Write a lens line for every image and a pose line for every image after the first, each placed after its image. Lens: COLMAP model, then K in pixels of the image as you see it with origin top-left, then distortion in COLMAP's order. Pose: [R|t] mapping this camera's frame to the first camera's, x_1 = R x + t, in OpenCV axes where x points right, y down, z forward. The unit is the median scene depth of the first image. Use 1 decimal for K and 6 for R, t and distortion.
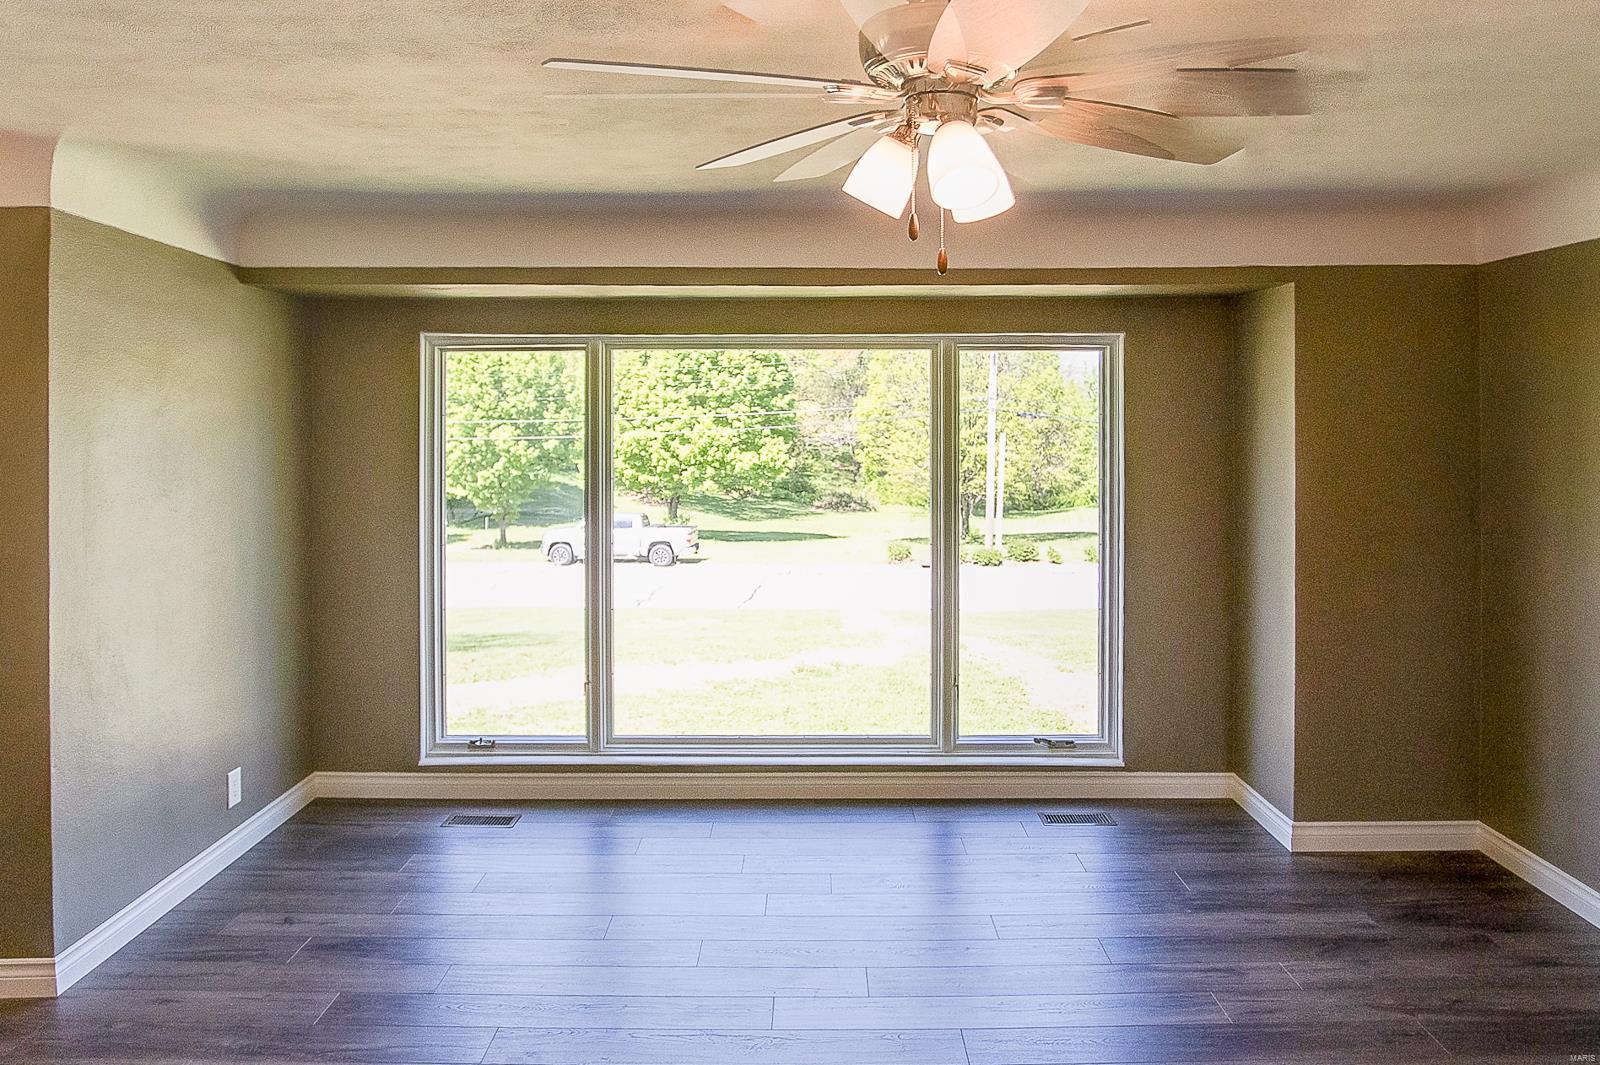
lens RADIAL K [[1081.2, 0, 851.4], [0, 1081.2, 383.5], [0, 0, 1]] dist [-0.068283, 0.024254]
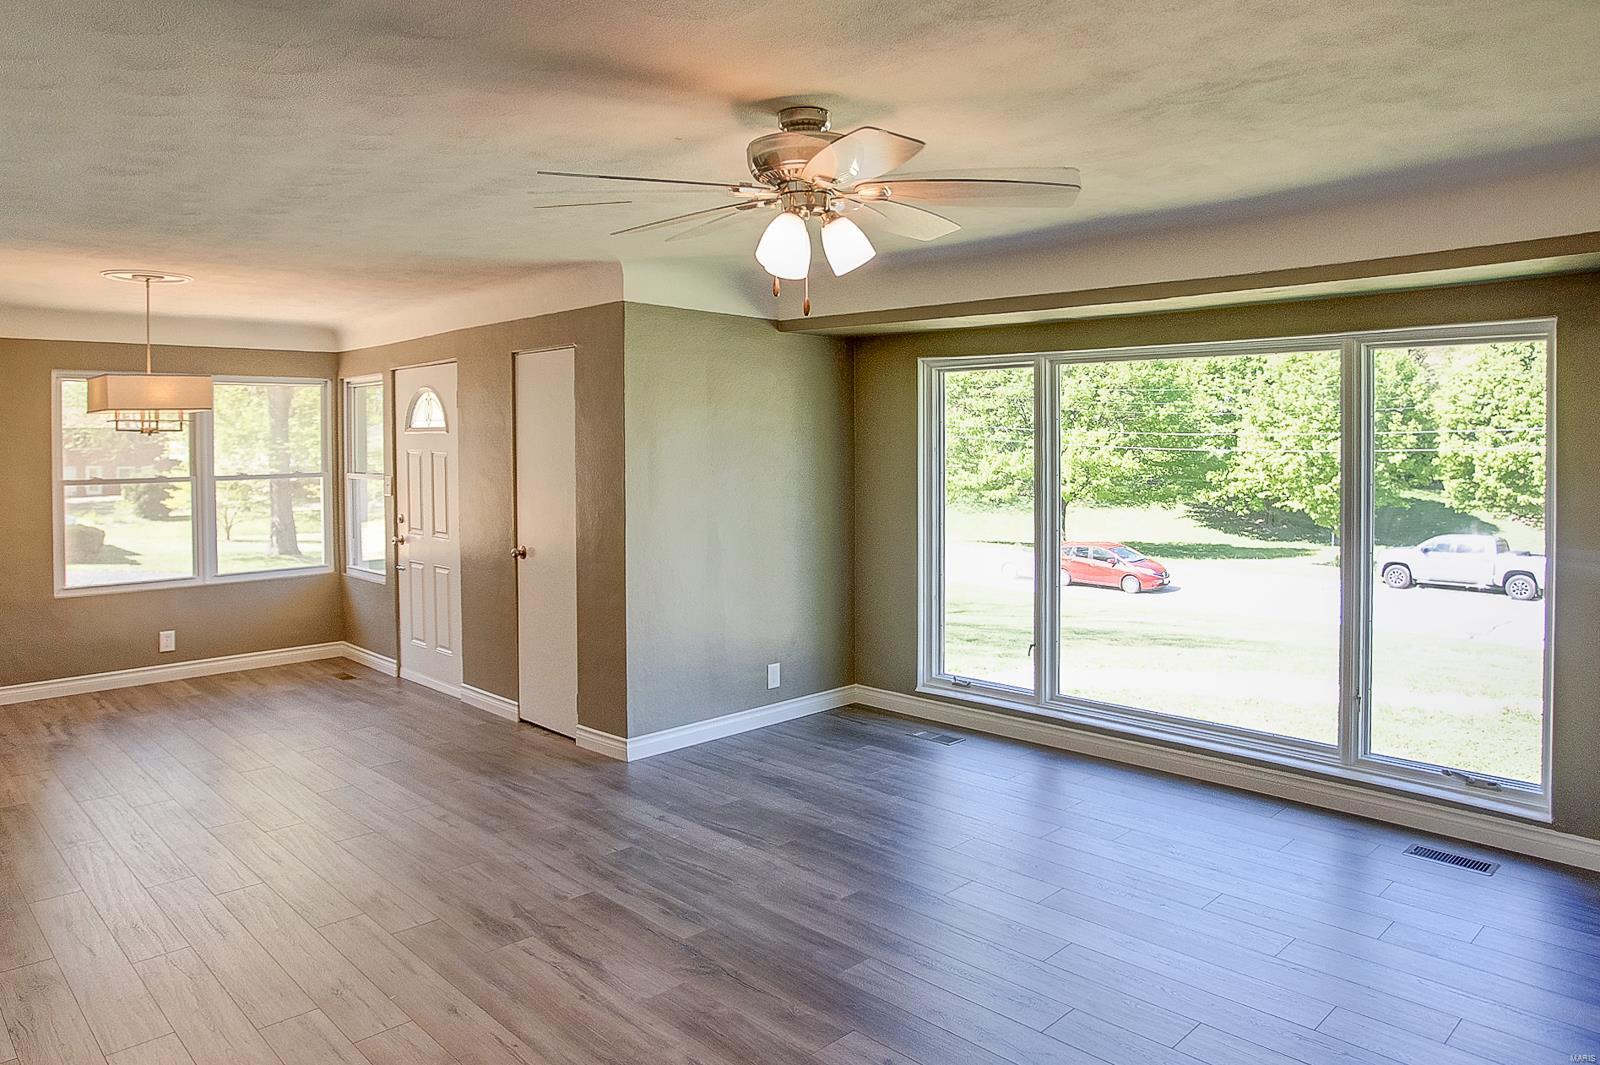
lens RADIAL K [[1077.8, 0, 824.9], [0, 1077.8, 450.8], [0, 0, 1]] dist [-0.051451, 0.002150]
pose [[0.708385, 0.011527, -0.705732, 0.421852], [0.024487, 0.998863, 0.040895, 0.007753], [0.705401, -0.046251, 0.707298, 0.000089]]
